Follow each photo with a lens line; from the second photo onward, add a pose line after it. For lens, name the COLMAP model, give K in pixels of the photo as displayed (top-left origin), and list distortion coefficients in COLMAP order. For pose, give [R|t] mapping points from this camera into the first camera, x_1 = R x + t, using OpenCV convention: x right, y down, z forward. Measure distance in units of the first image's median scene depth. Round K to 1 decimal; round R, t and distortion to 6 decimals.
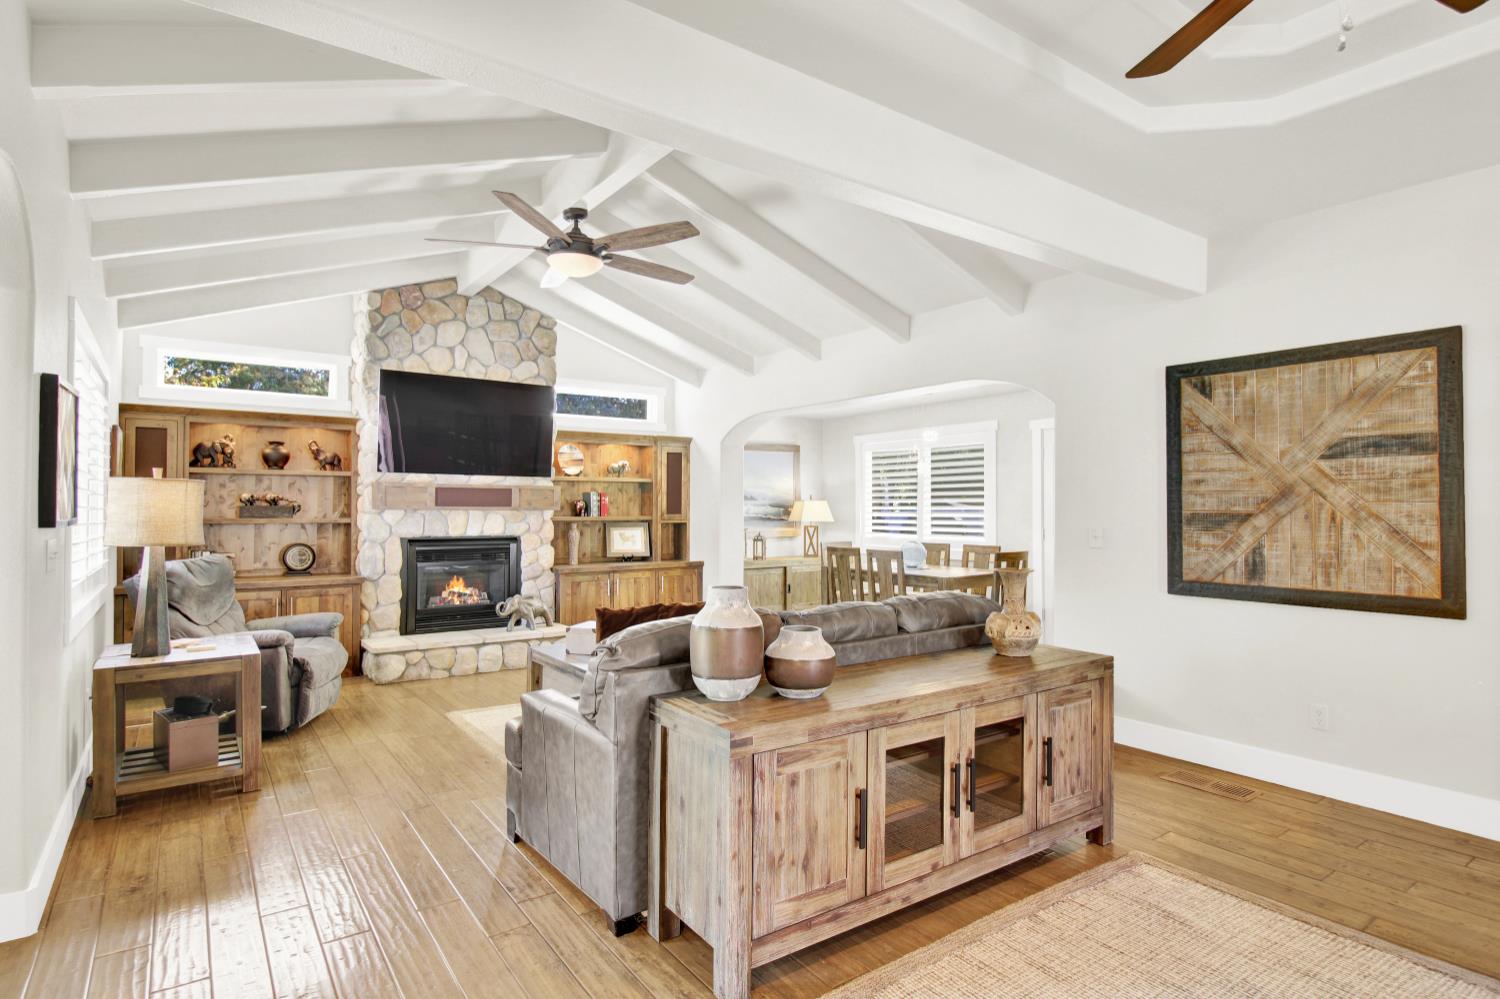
lens RADIAL K [[785.2, 0, 753.4], [0, 785.2, 495.6], [0, 0, 1]] dist [-0.002303, -0.000698]
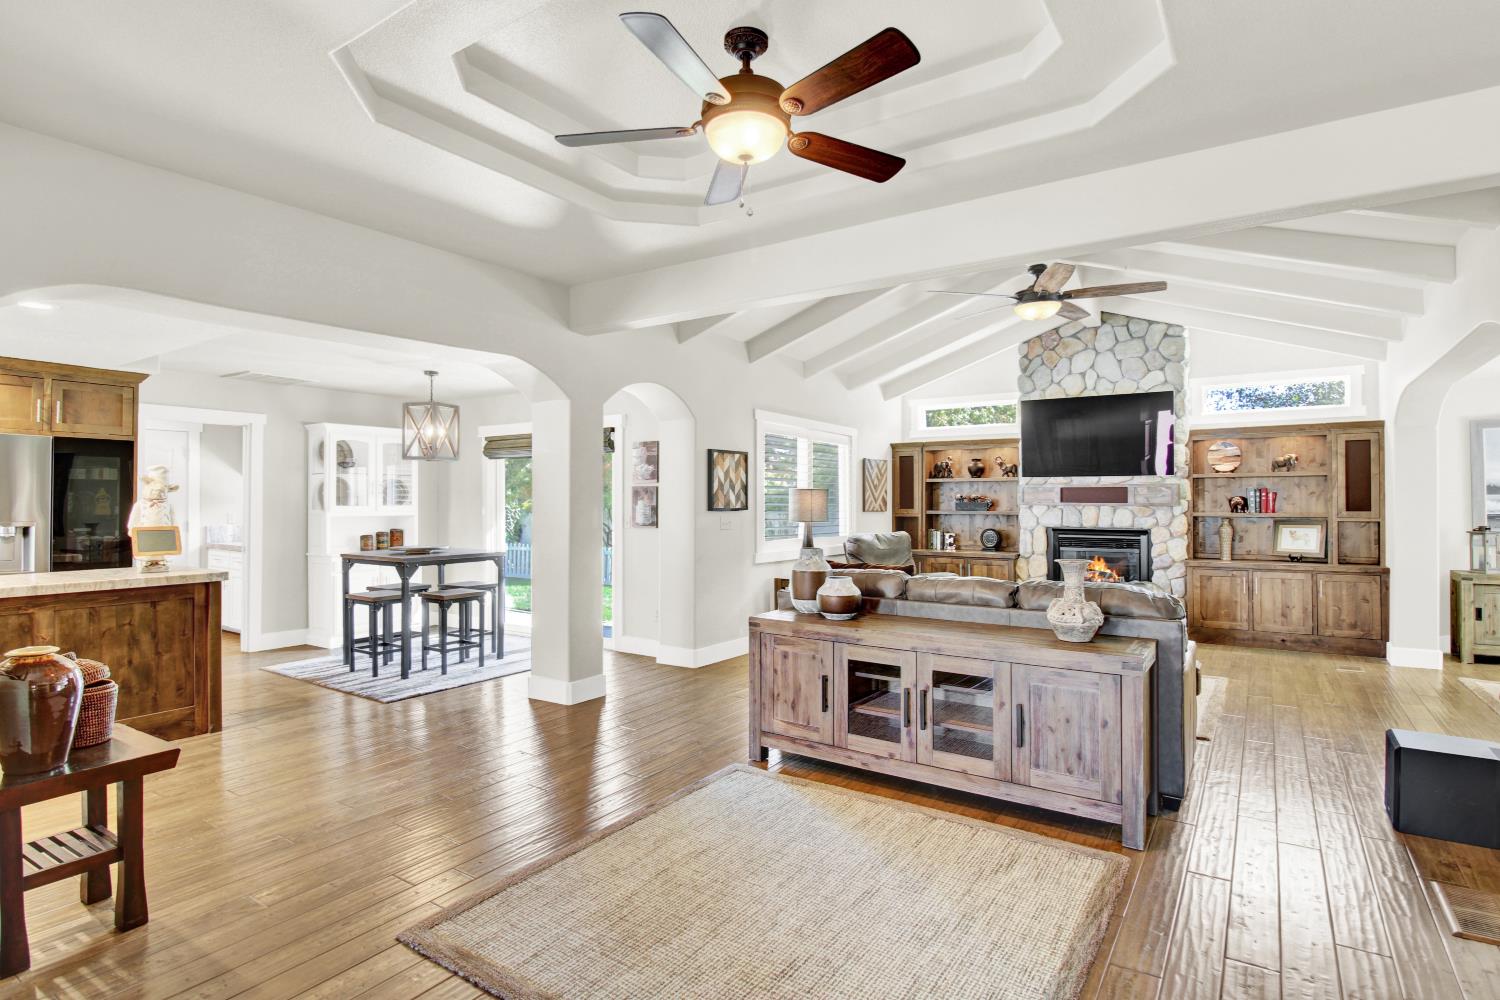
lens RADIAL K [[749.4, 0, 754.0], [0, 749.4, 495.2], [0, 0, 1]] dist [-0.002527, -0.011189]
pose [[0.346247, -0.010902, -0.938080, 0.546298], [0.013547, 0.999886, -0.006620, 0.003063], [0.938046, -0.010416, 0.346355, 0.116394]]
